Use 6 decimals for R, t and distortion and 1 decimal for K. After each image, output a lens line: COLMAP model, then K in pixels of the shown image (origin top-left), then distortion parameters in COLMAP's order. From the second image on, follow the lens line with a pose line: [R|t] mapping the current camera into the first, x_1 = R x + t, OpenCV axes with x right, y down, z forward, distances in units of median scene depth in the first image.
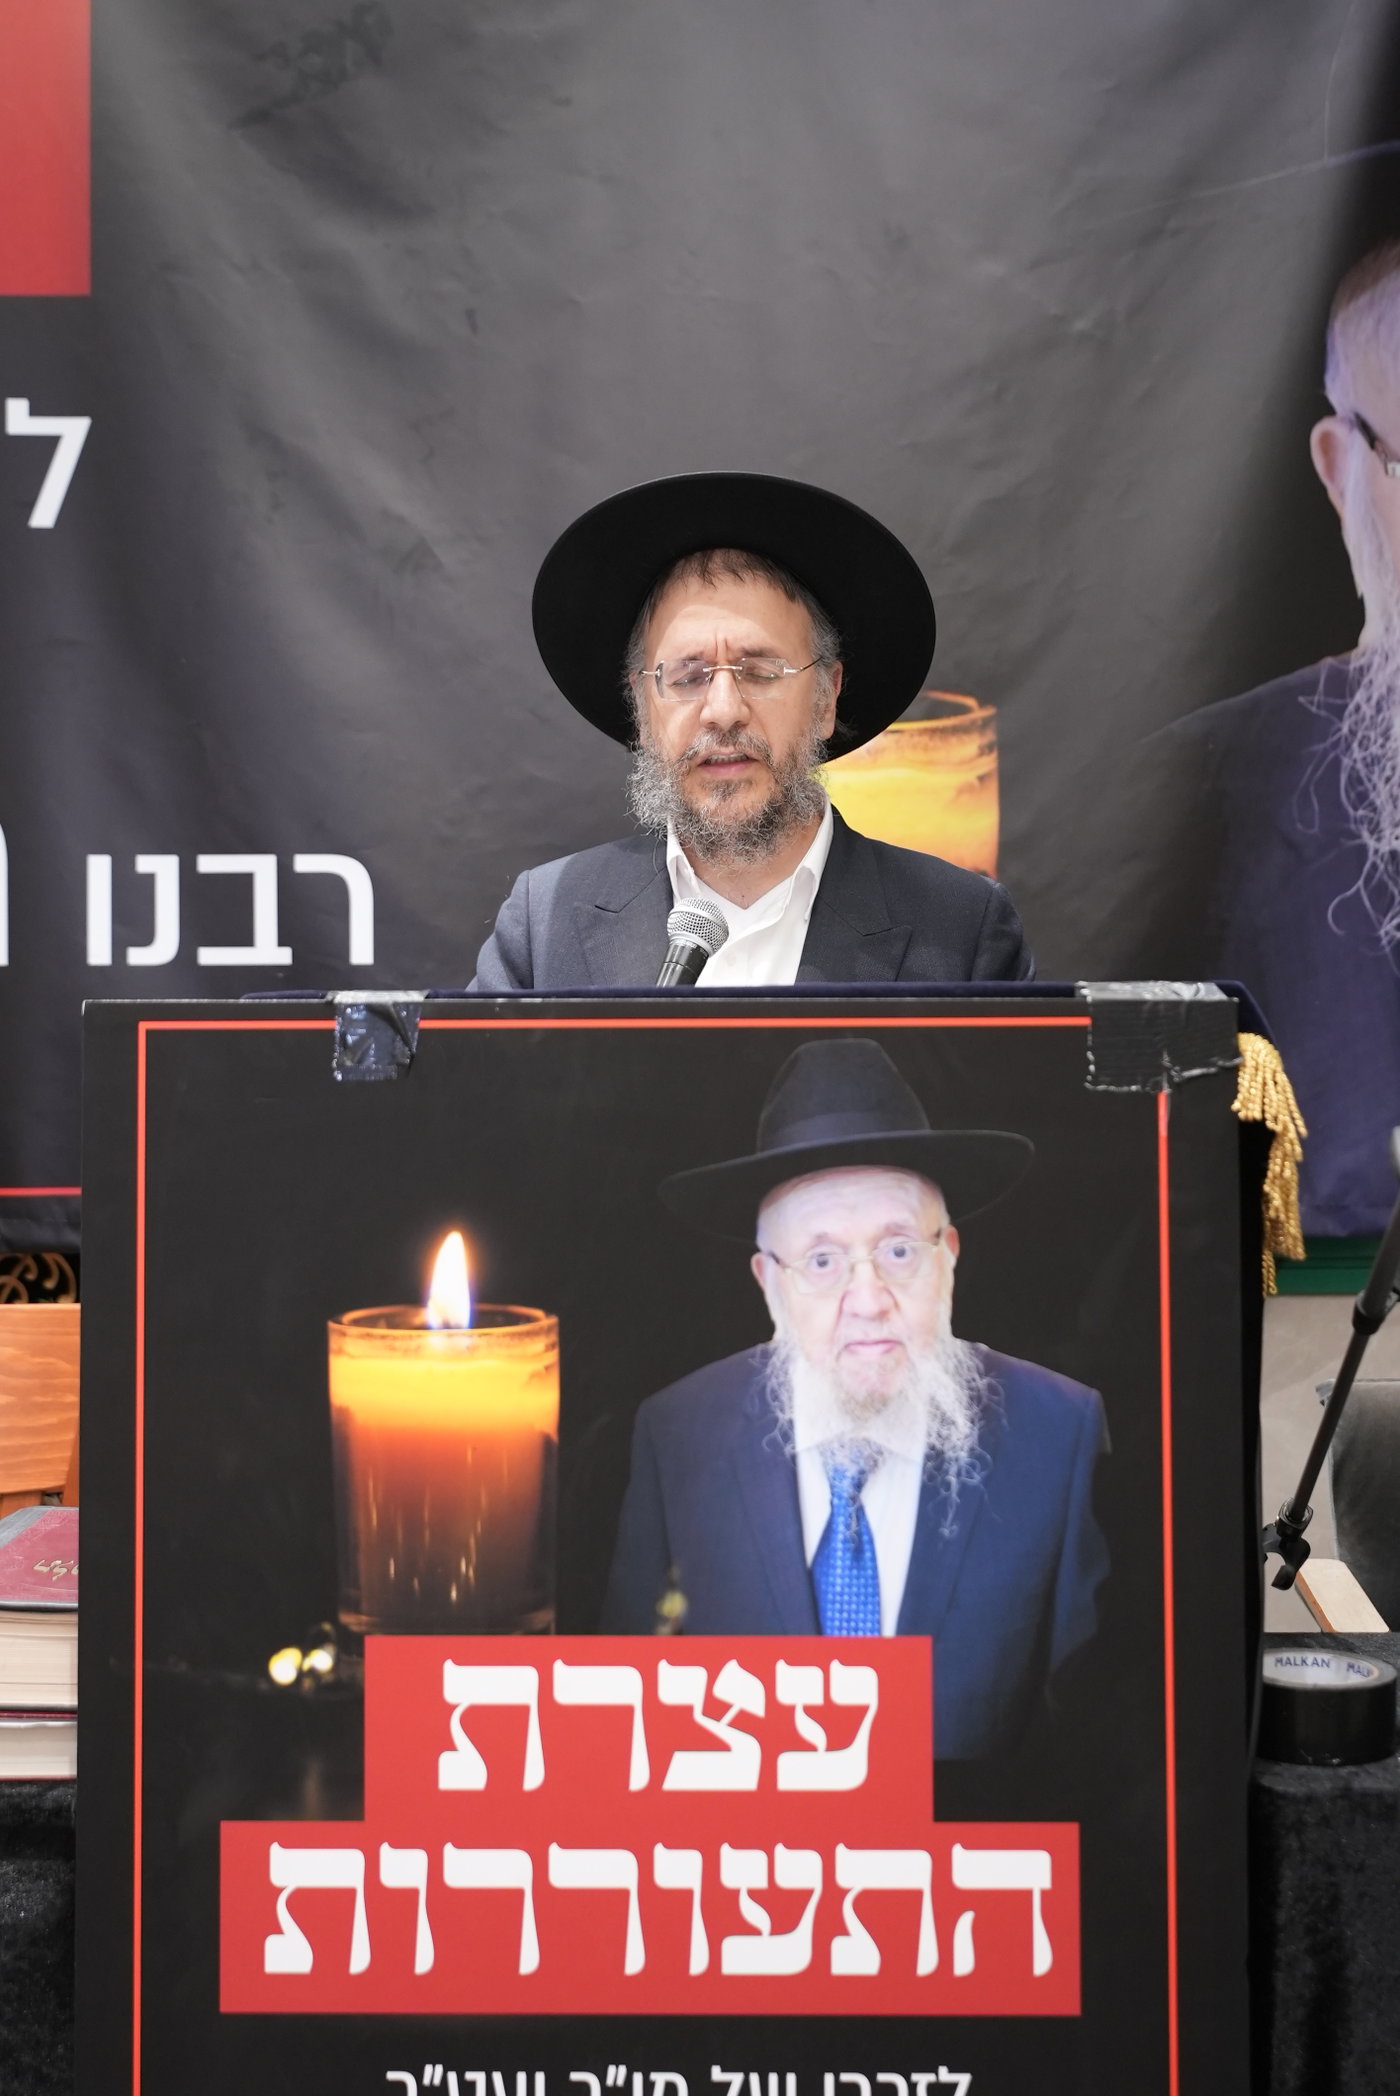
lens RADIAL K [[2626.6, 0, 694.7], [0, 2626.6, 1052.0], [0, 0, 1]] dist [0.004104, 0.000000]
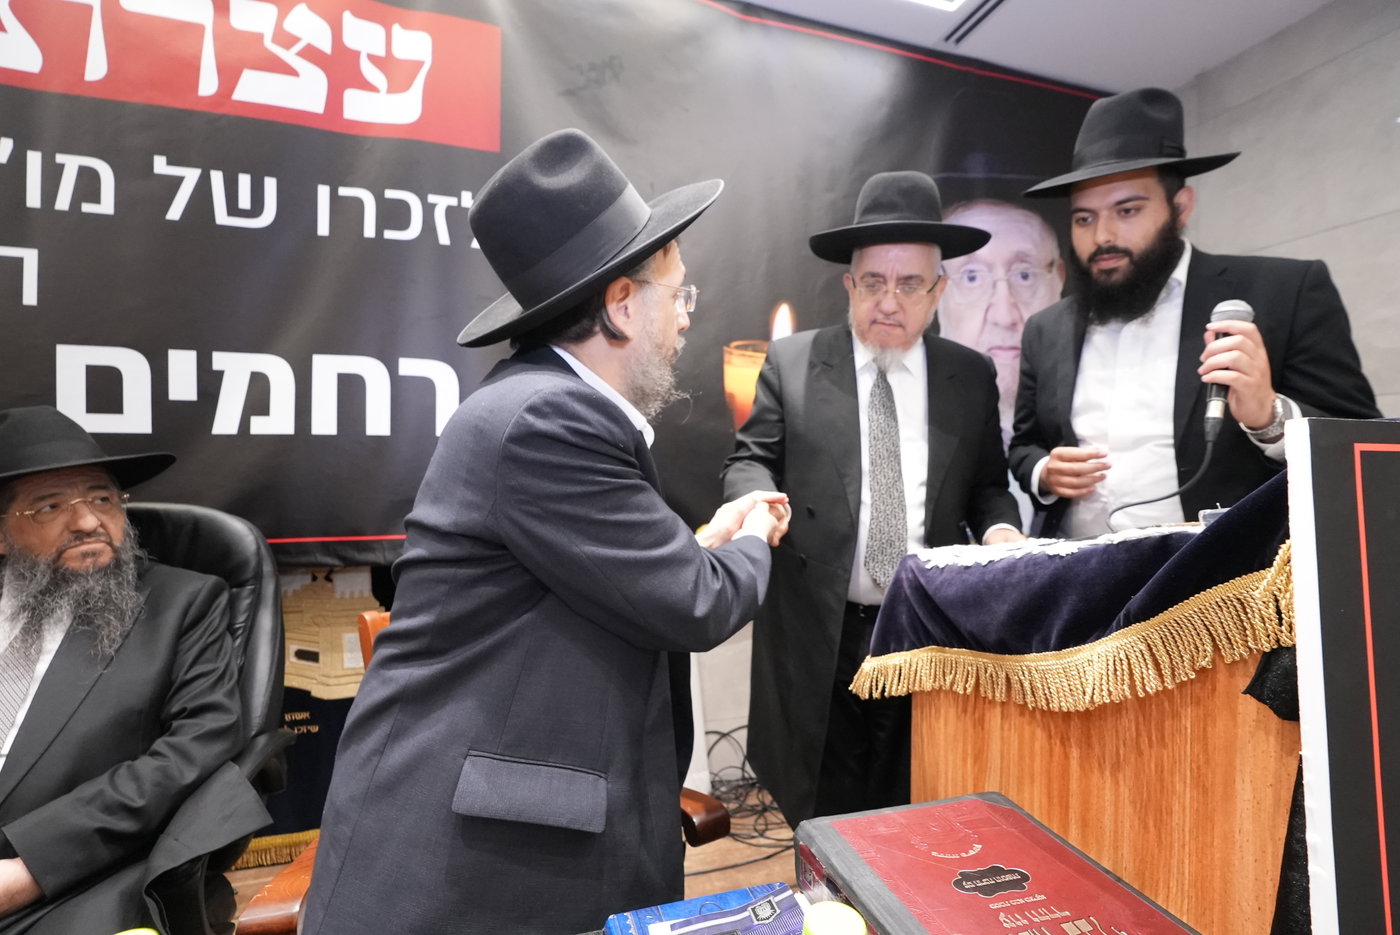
lens RADIAL K [[651.4, 0, 705.5], [0, 651.4, 467.2], [0, 0, 1]] dist [-0.019630, 0.009398]
pose [[0.951919, 0.008539, 0.306230, -0.235280], [-0.004687, 0.999900, -0.013311, 0.000428], [-0.306313, 0.011236, 0.951865, 0.405549]]
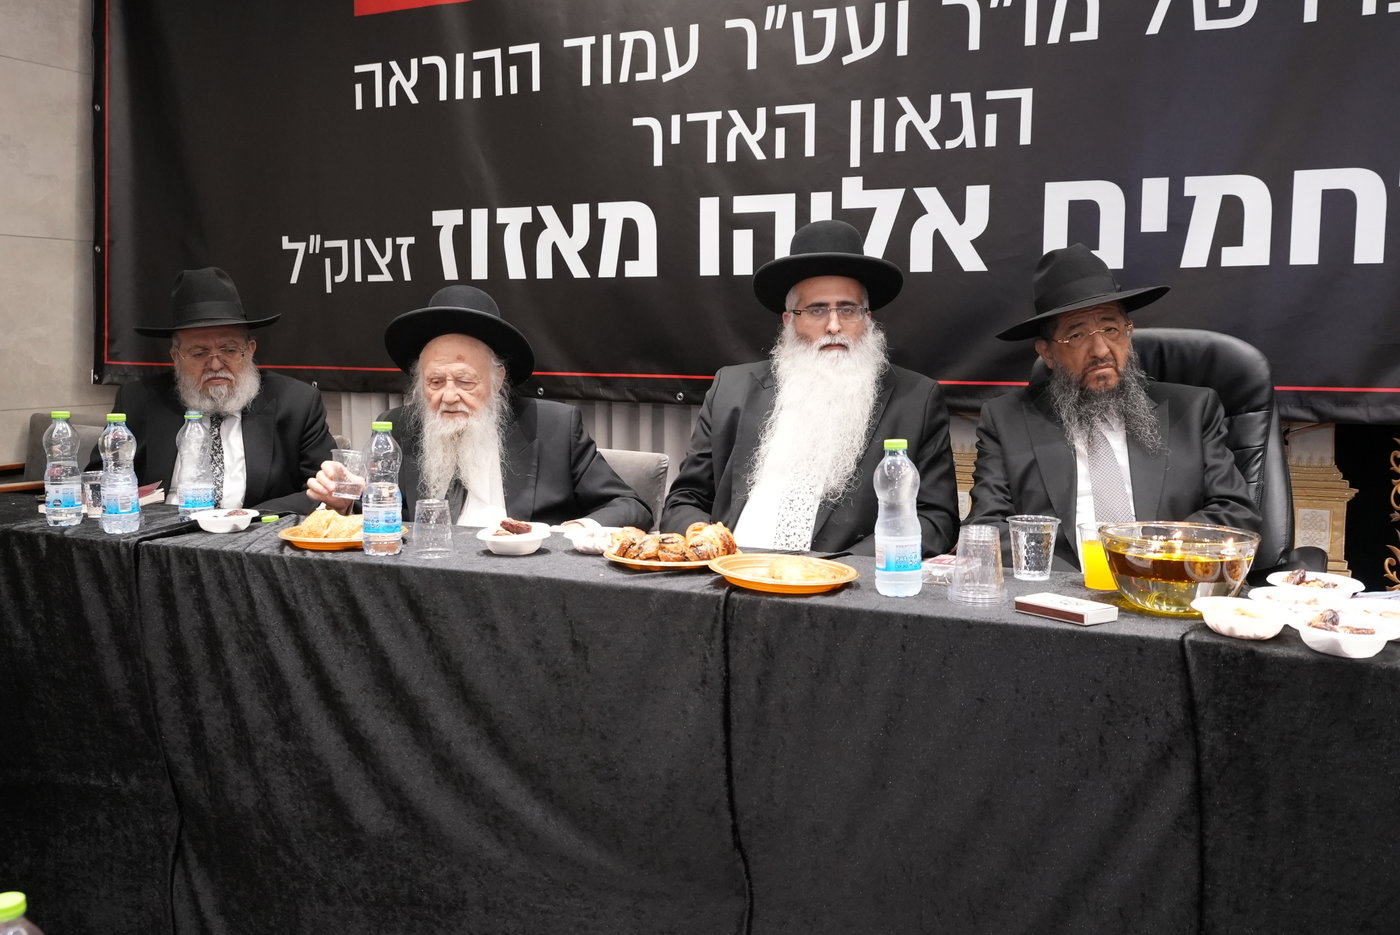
lens RADIAL K [[1323.3, 0, 699.2], [0, 1323.3, 468.1], [0, 0, 1]] dist [0.003555, 0.000000]
pose [[0.909775, 0.052253, -0.411800, -0.369569], [-0.014472, 0.995435, 0.094339, 0.028629], [0.414850, -0.079868, 0.906378, -0.022078]]
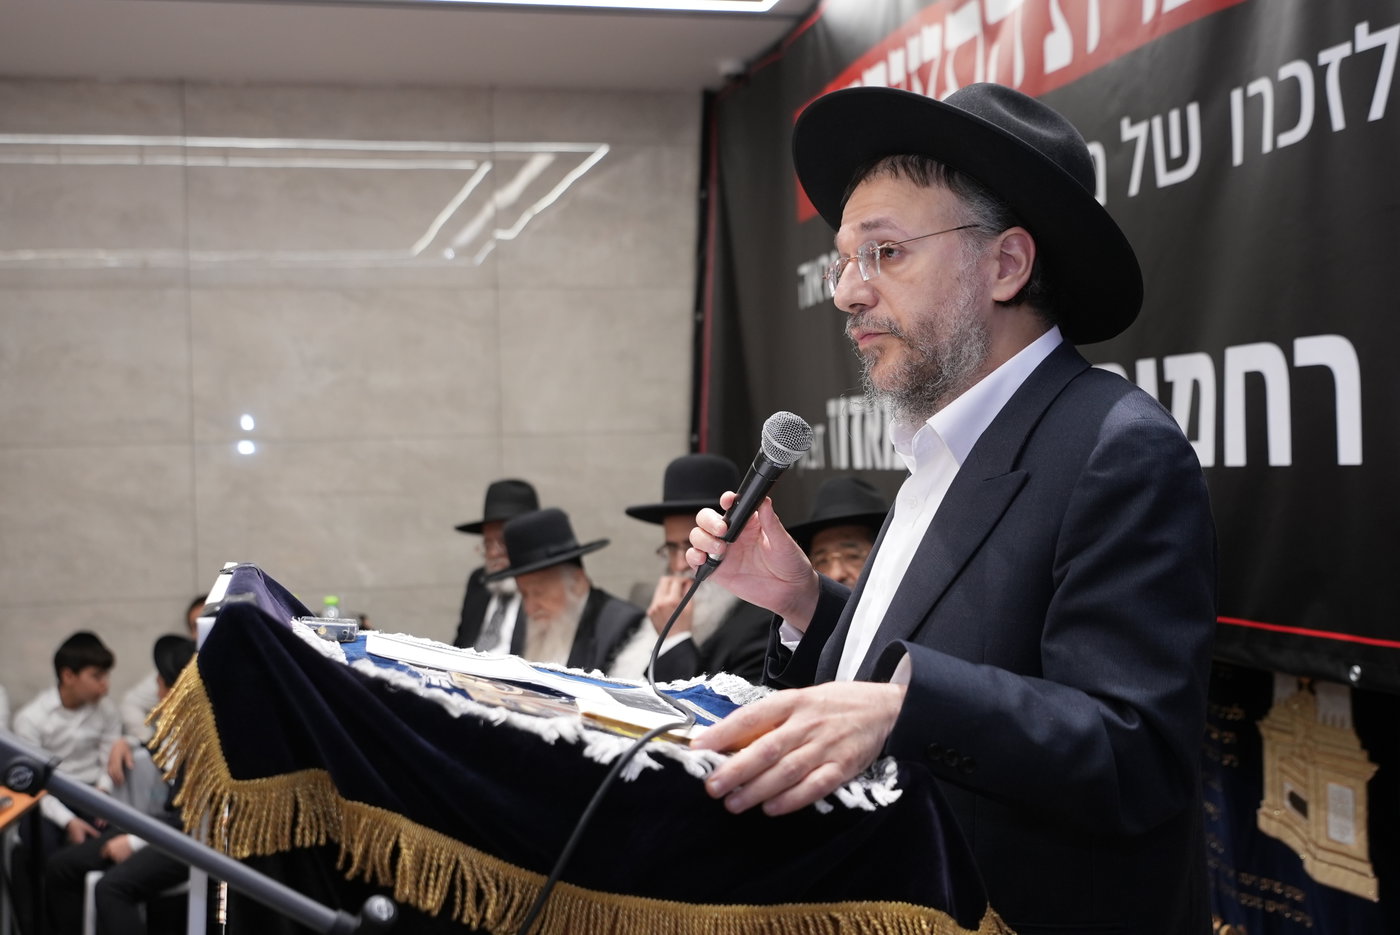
lens RADIAL K [[1671.7, 0, 702.7], [0, 1671.7, 460.2], [0, 0, 1]] dist [-0.009204, 0.000000]
pose [[0.272416, -0.000608, -0.962179, 0.448269], [0.008774, 0.999960, 0.001852, -0.040390], [0.962140, -0.008947, 0.272411, 0.478220]]
